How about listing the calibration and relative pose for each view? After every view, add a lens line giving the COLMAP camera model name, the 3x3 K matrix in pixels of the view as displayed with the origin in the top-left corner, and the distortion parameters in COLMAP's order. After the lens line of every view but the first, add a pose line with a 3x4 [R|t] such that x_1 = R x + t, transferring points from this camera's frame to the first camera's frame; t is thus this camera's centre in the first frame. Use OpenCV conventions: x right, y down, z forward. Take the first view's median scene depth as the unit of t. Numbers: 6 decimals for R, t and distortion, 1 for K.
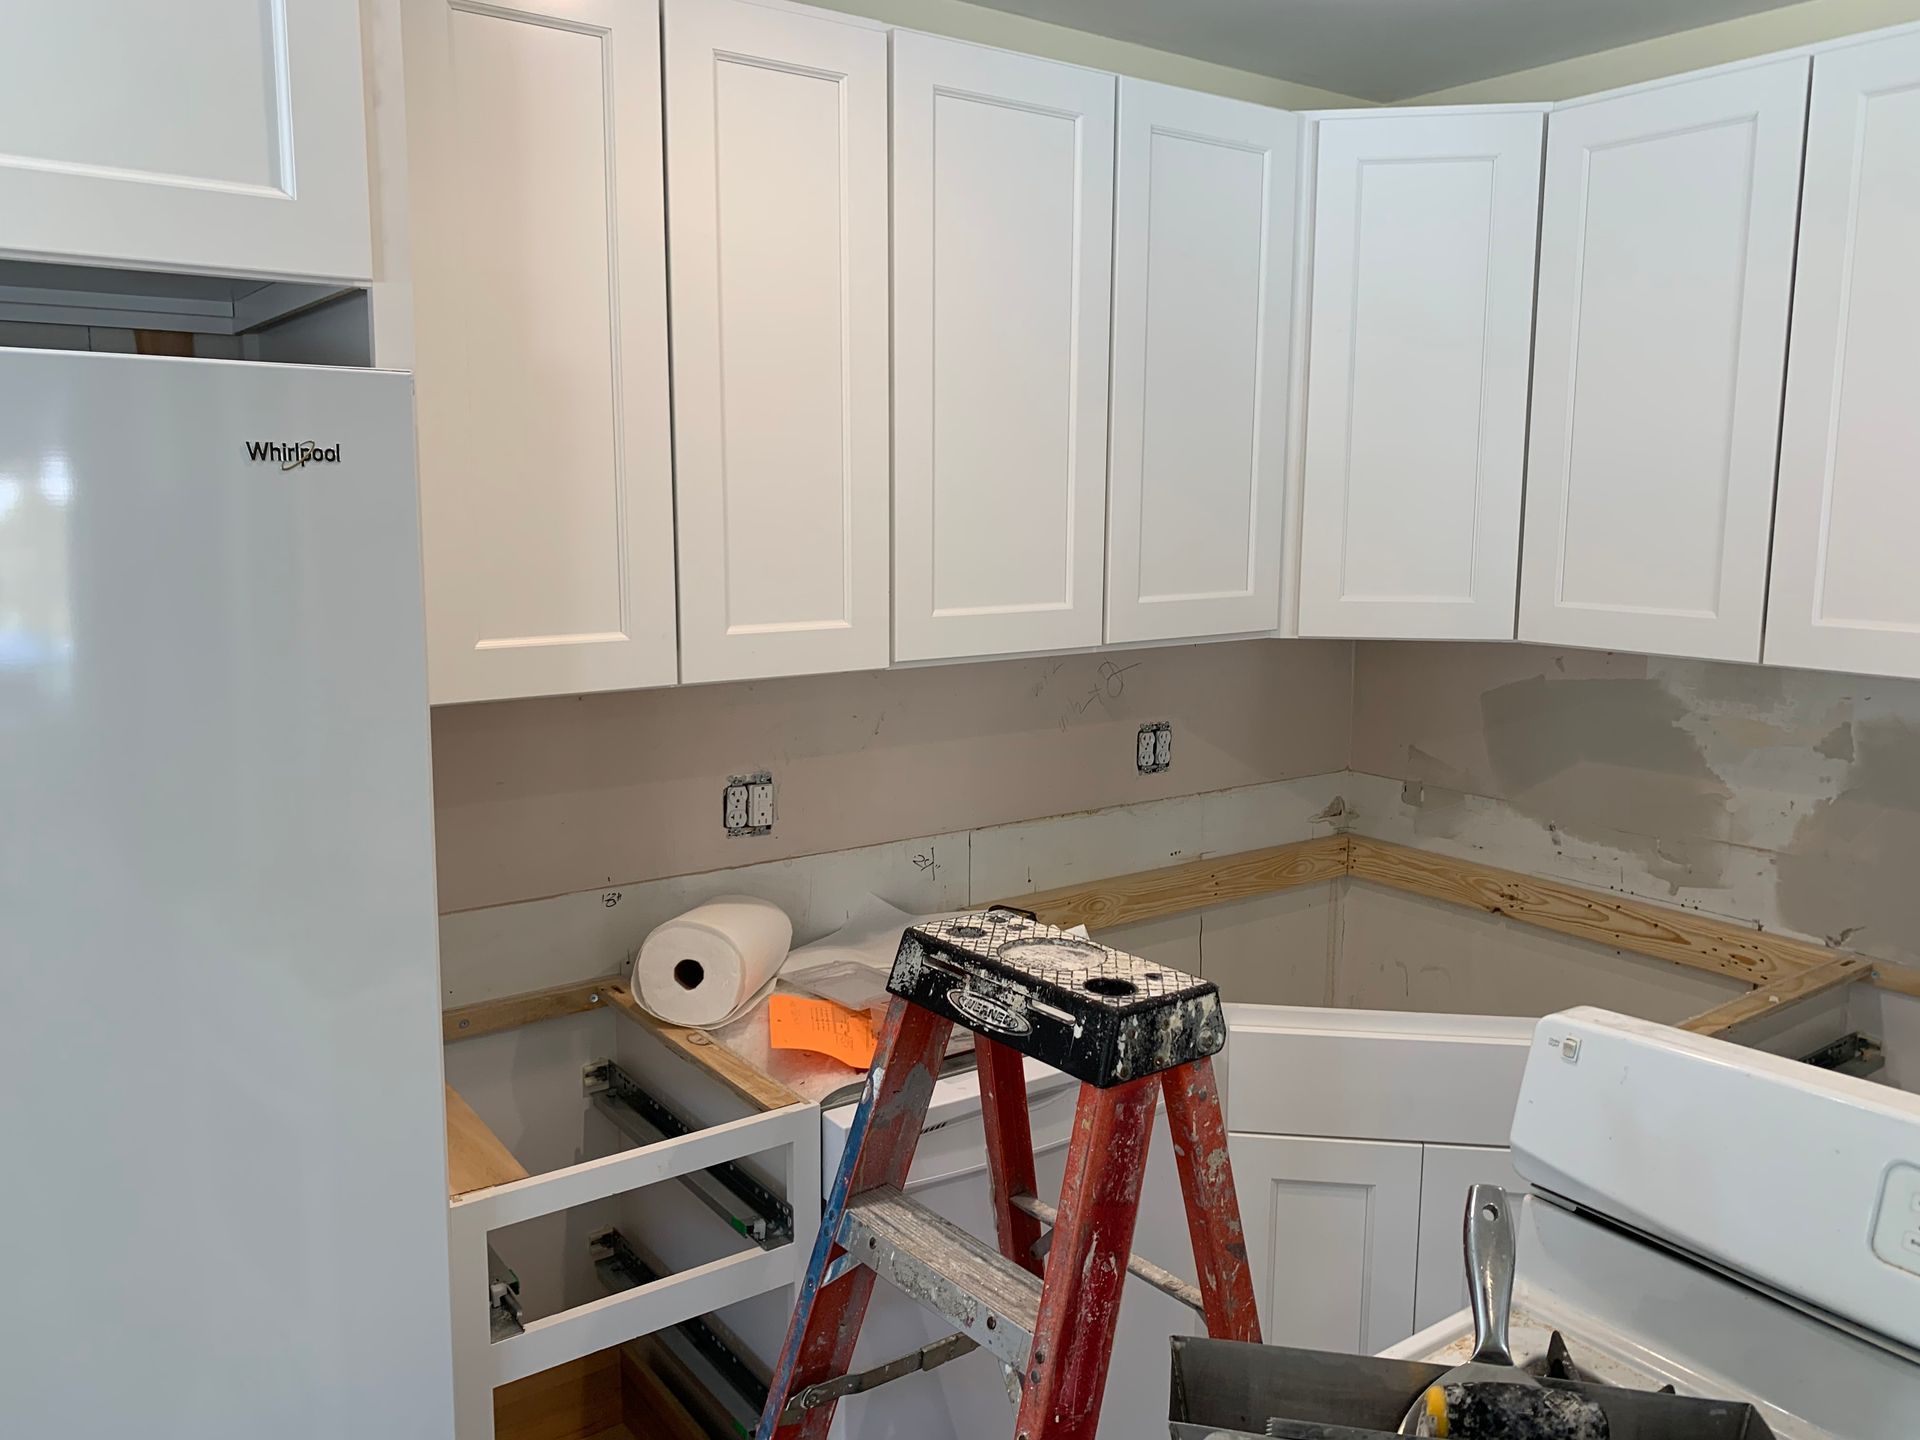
lens RADIAL K [[1458.3, 0, 963.3], [0, 1458.3, 705.9], [0, 0, 1]] dist [0.010147, 0.002164]
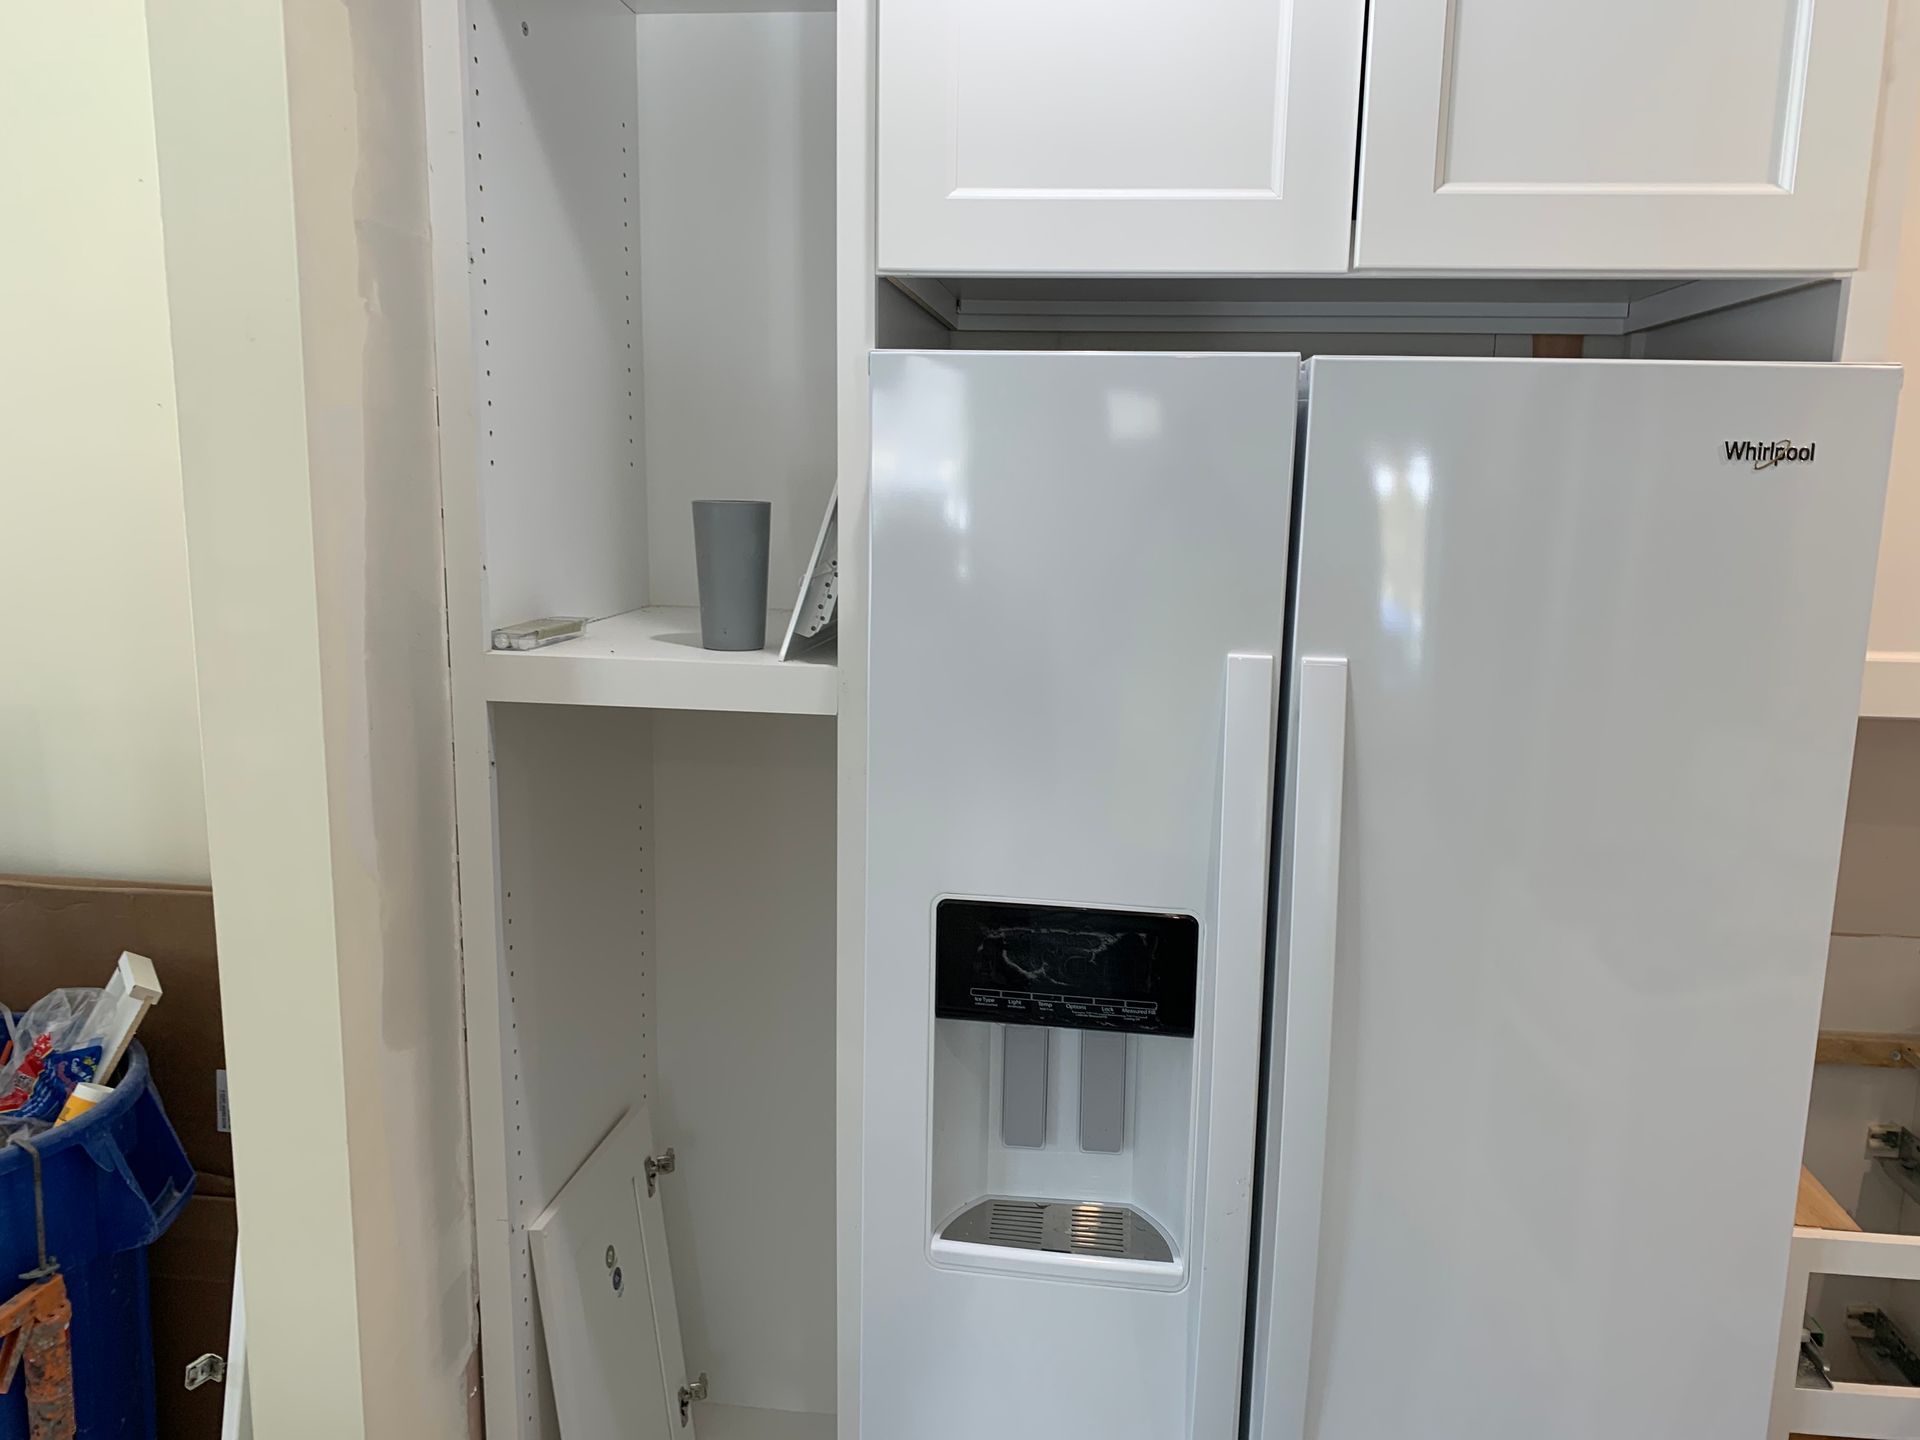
lens RADIAL K [[1458.3, 0, 965.8], [0, 1458.3, 731.6], [0, 0, 1]] dist [0.010147, 0.002164]
pose [[0.742889, 0.129468, -0.656776, -0.157873], [-0.113961, 0.991257, 0.066500, 0.010363], [0.659643, 0.025444, 0.751148, -0.091452]]
